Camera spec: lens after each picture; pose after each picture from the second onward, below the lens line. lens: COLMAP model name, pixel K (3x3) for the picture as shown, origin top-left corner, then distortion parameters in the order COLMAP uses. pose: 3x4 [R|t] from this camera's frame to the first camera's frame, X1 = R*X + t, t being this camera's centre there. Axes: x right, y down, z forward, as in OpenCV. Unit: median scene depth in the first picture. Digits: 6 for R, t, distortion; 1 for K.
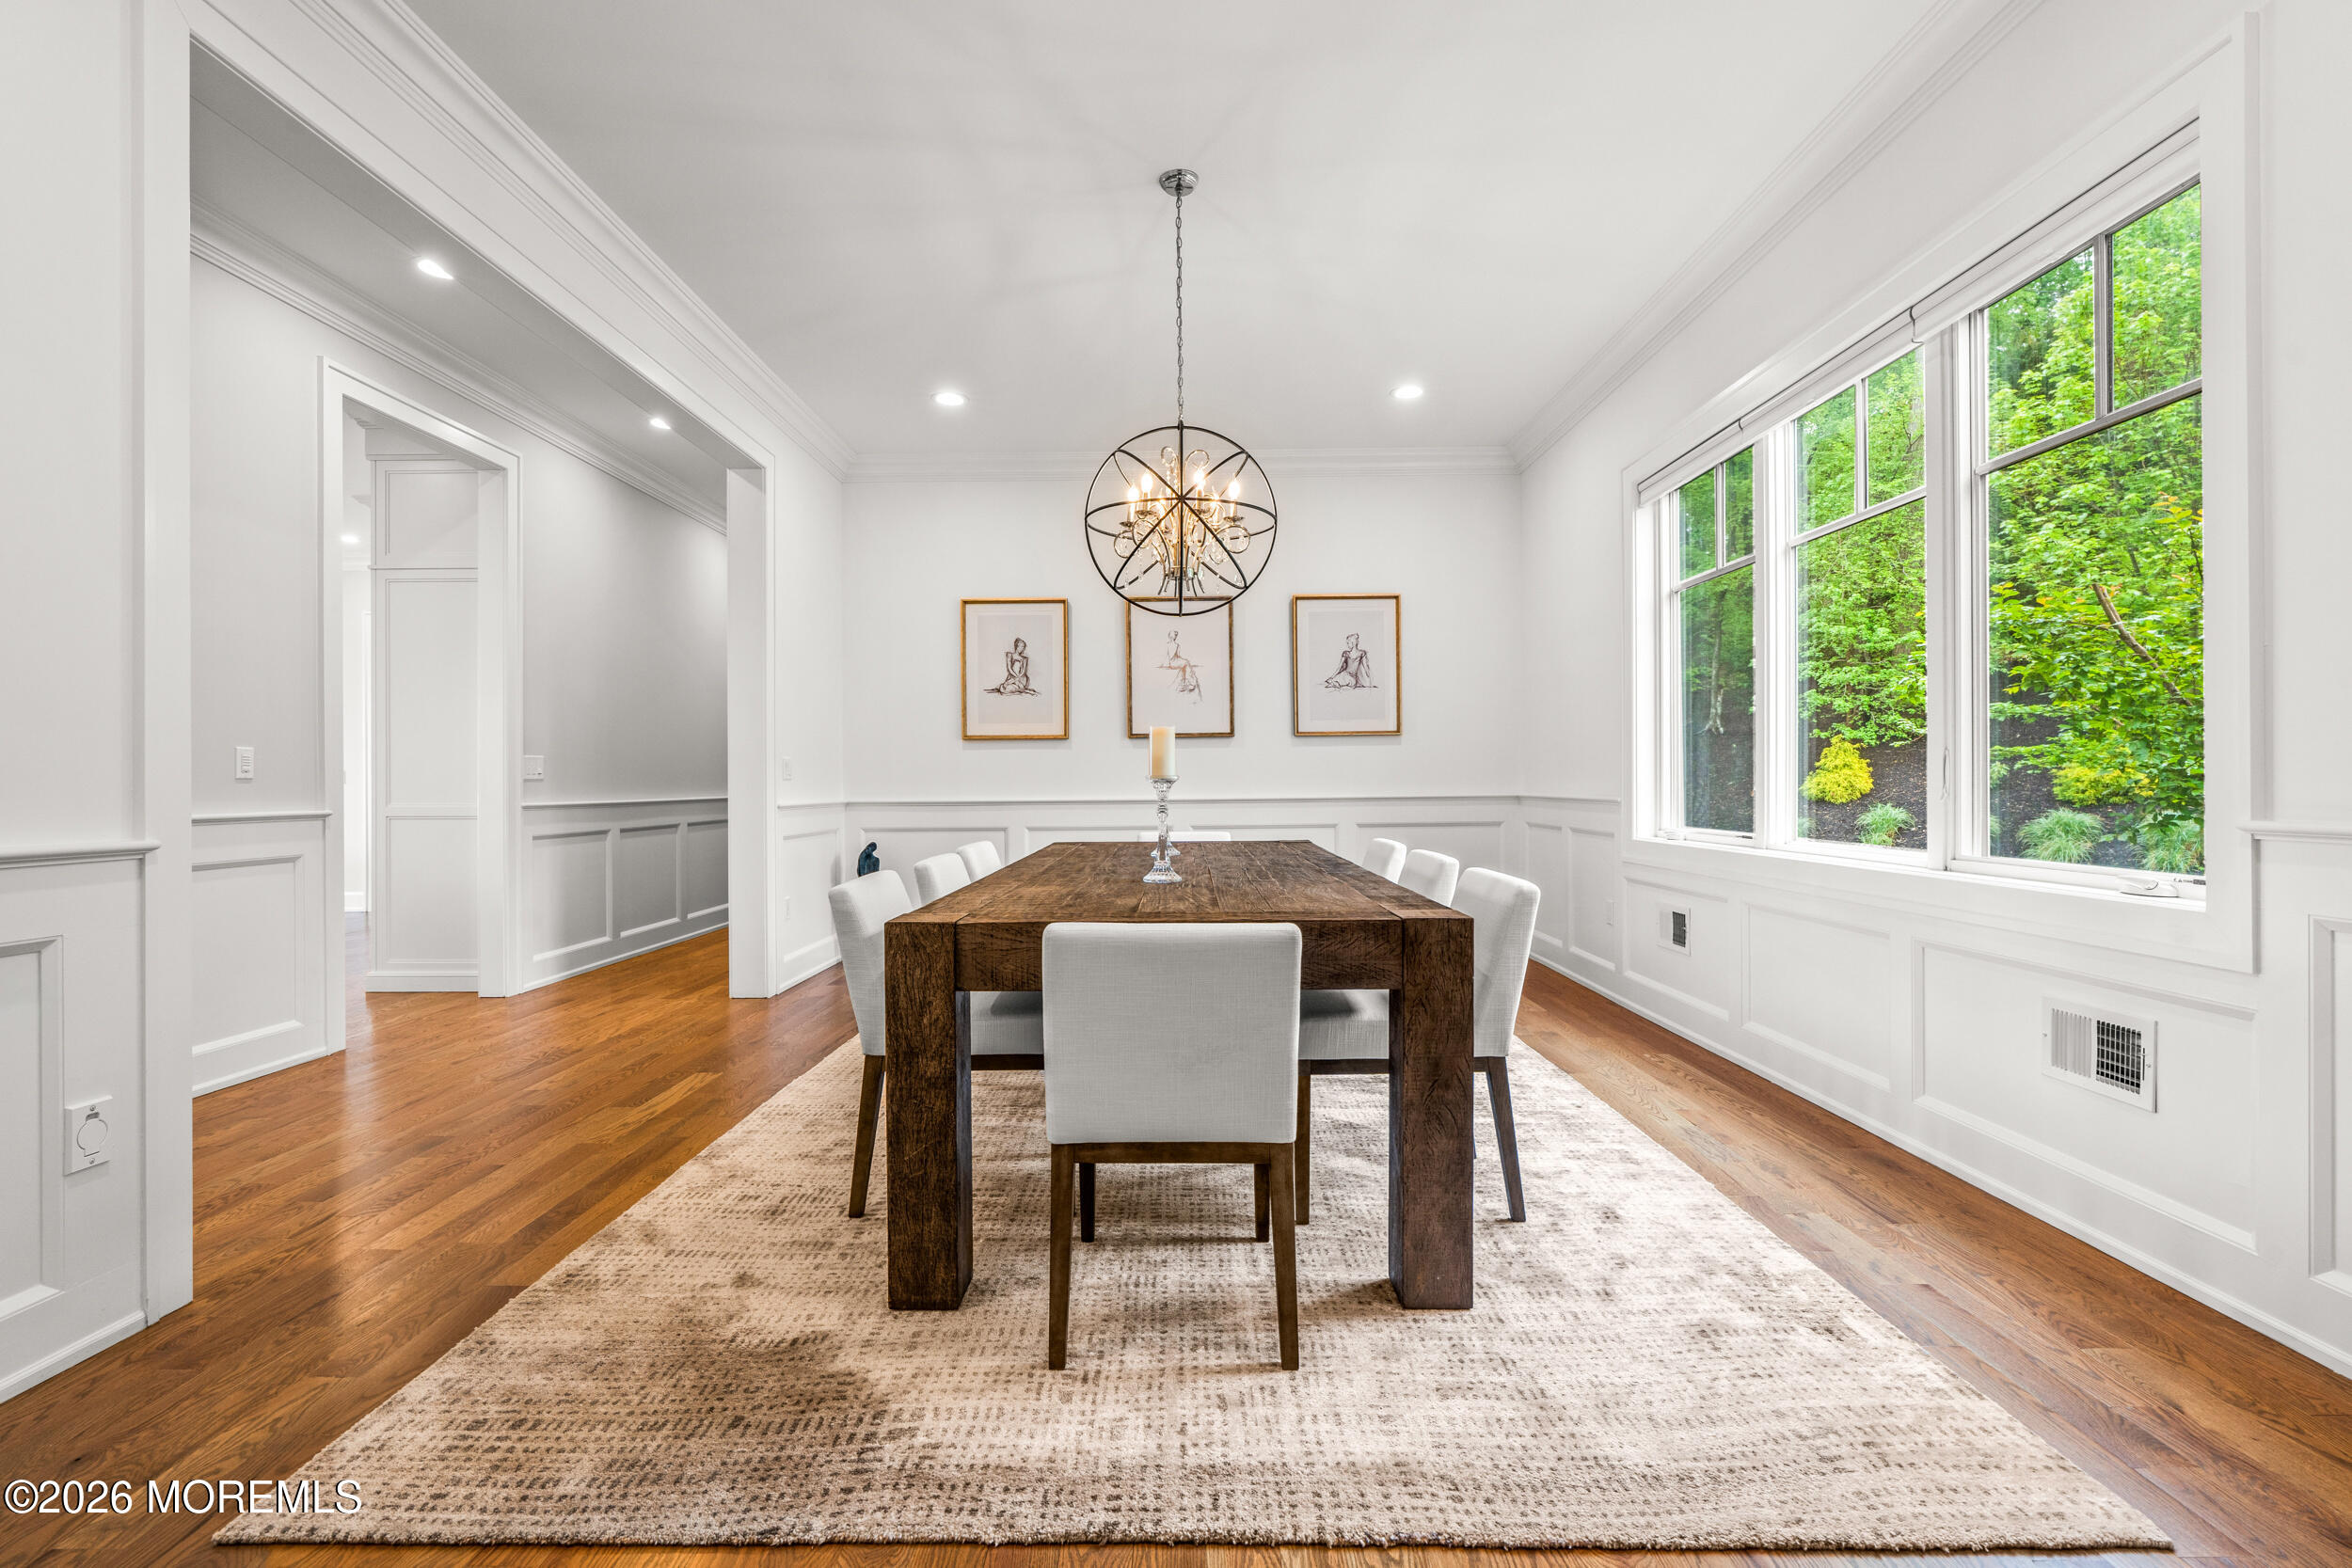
lens RADIAL K [[1054.0, 0, 1170.4], [0, 1054.0, 778.1], [0, 0, 1]] dist [-0.003181, 0.000286]
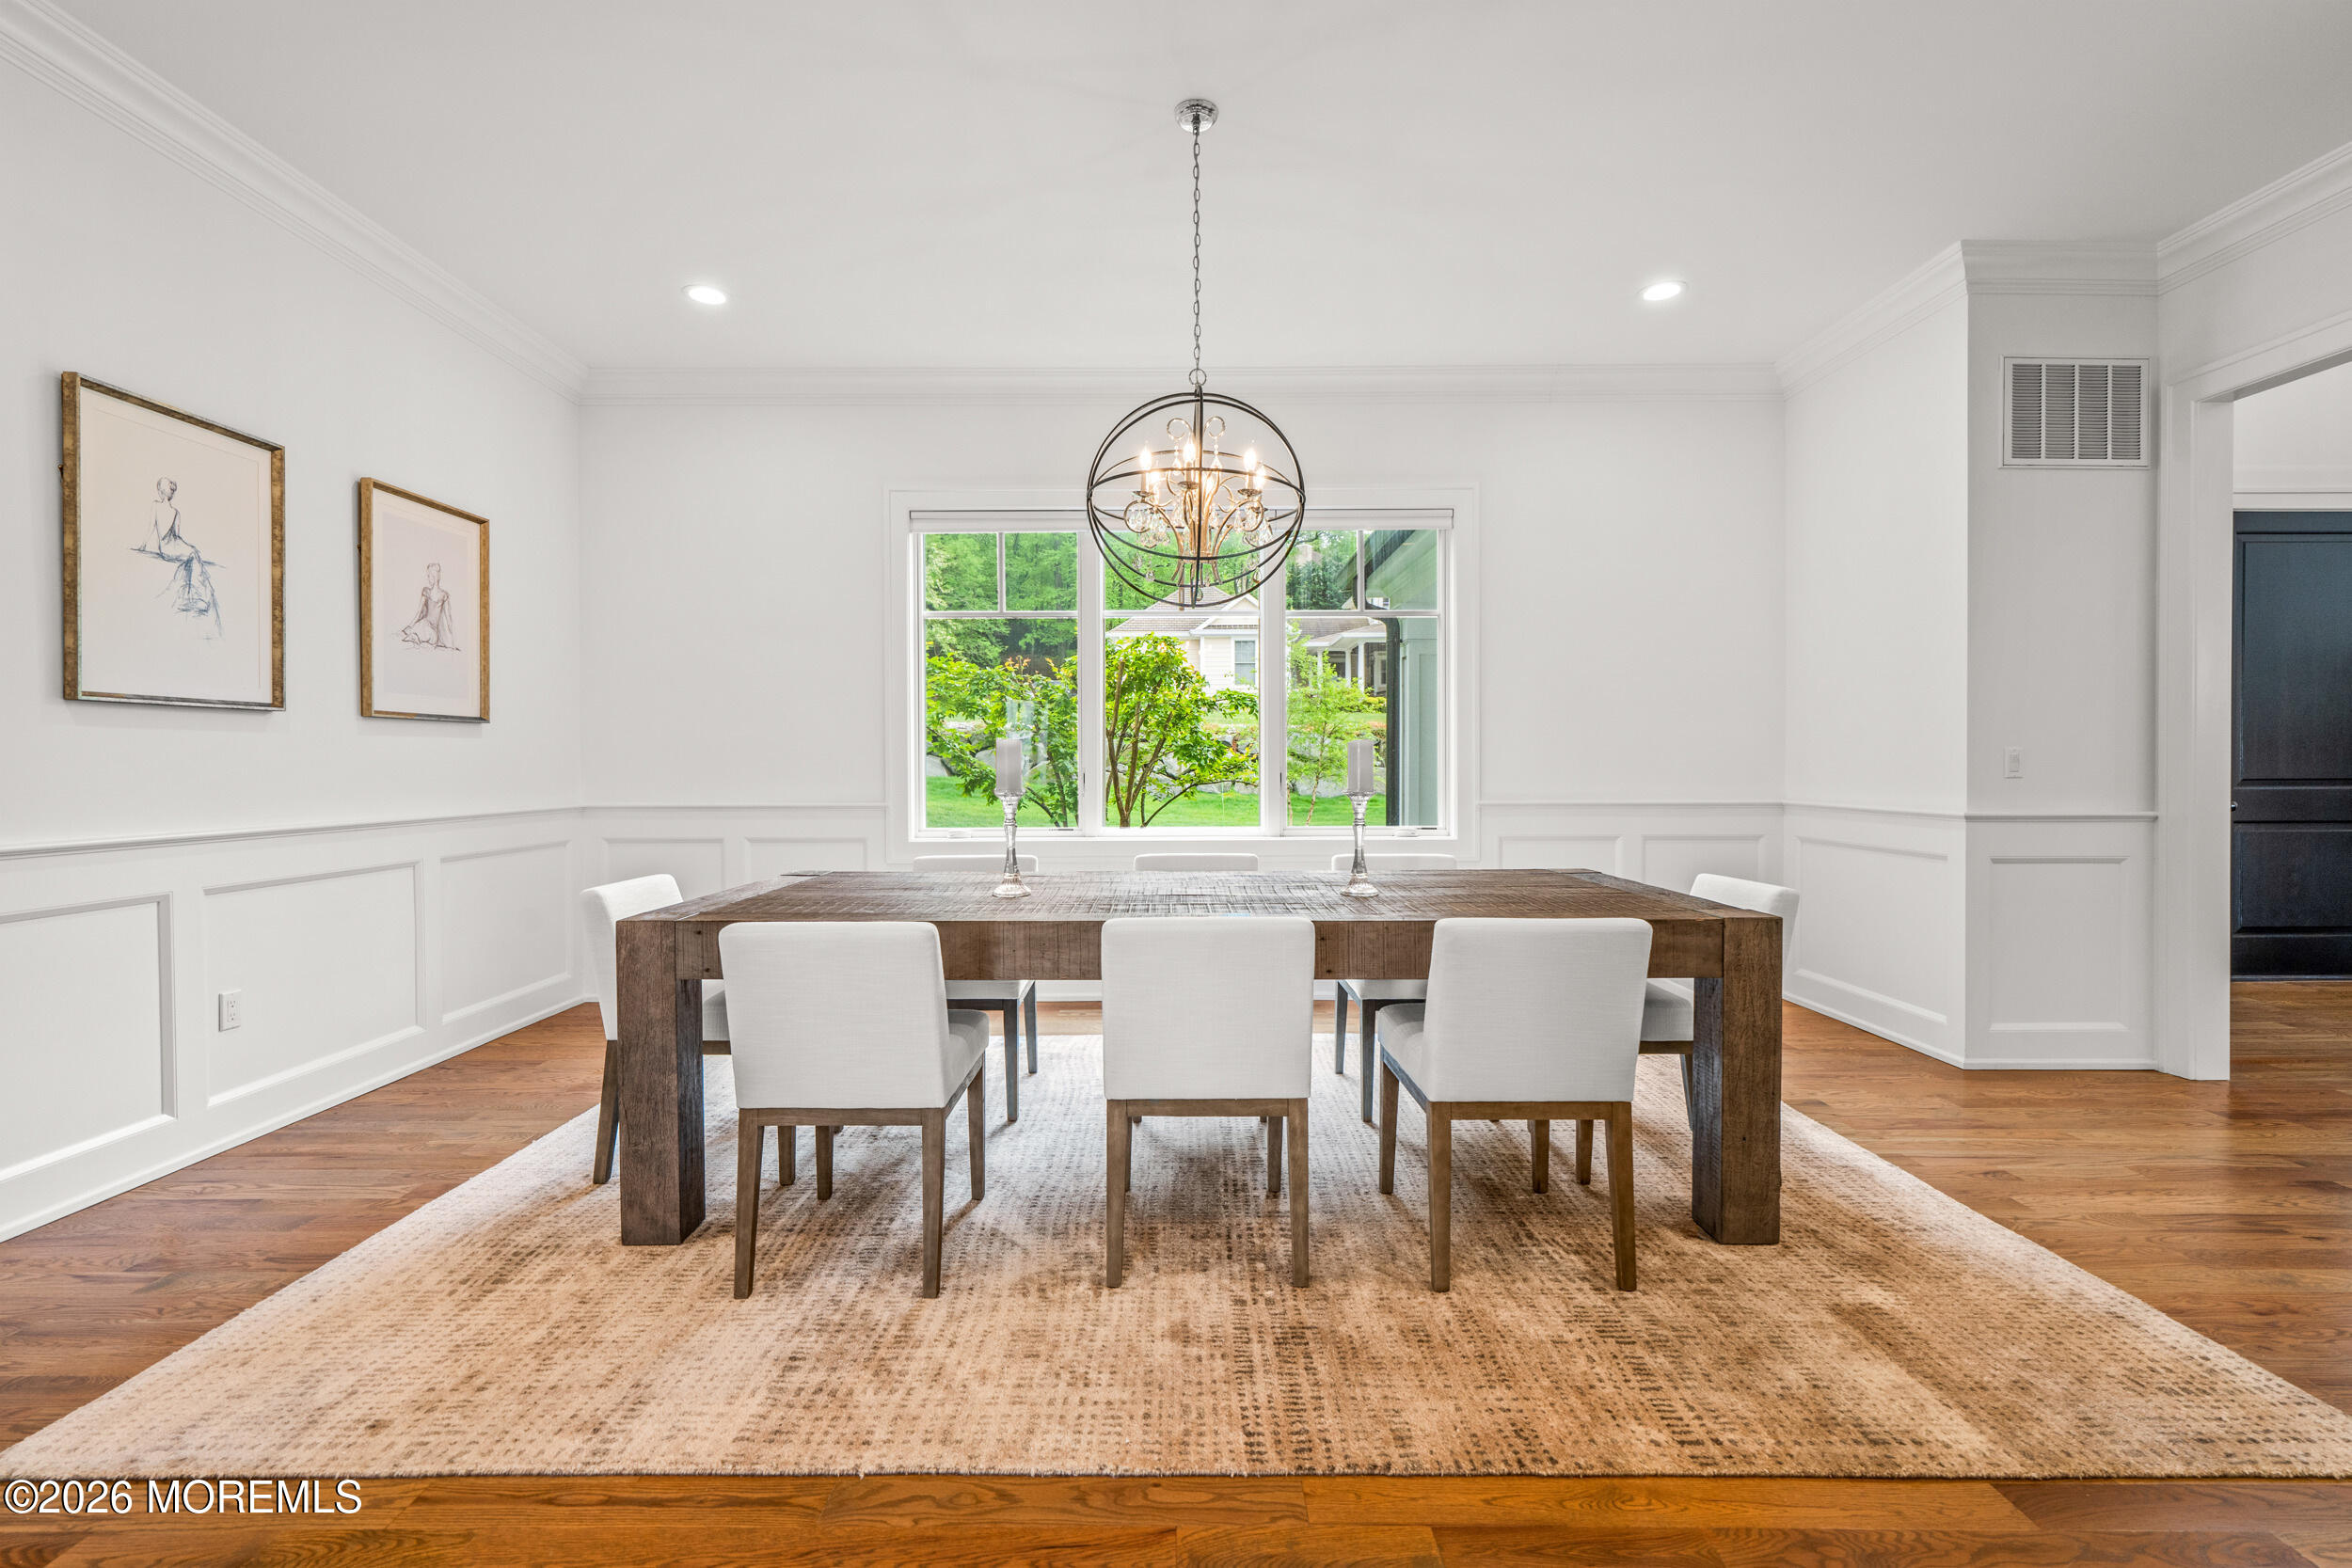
lens RADIAL K [[1054.0, 0, 1170.4], [0, 1054.0, 778.1], [0, 0, 1]] dist [-0.003181, 0.000286]
pose [[-0.019325, -0.001577, 0.999812, -0.479148], [0.002916, 0.999994, 0.001633, -0.005204], [-0.999809, 0.002947, -0.019321, 0.562420]]
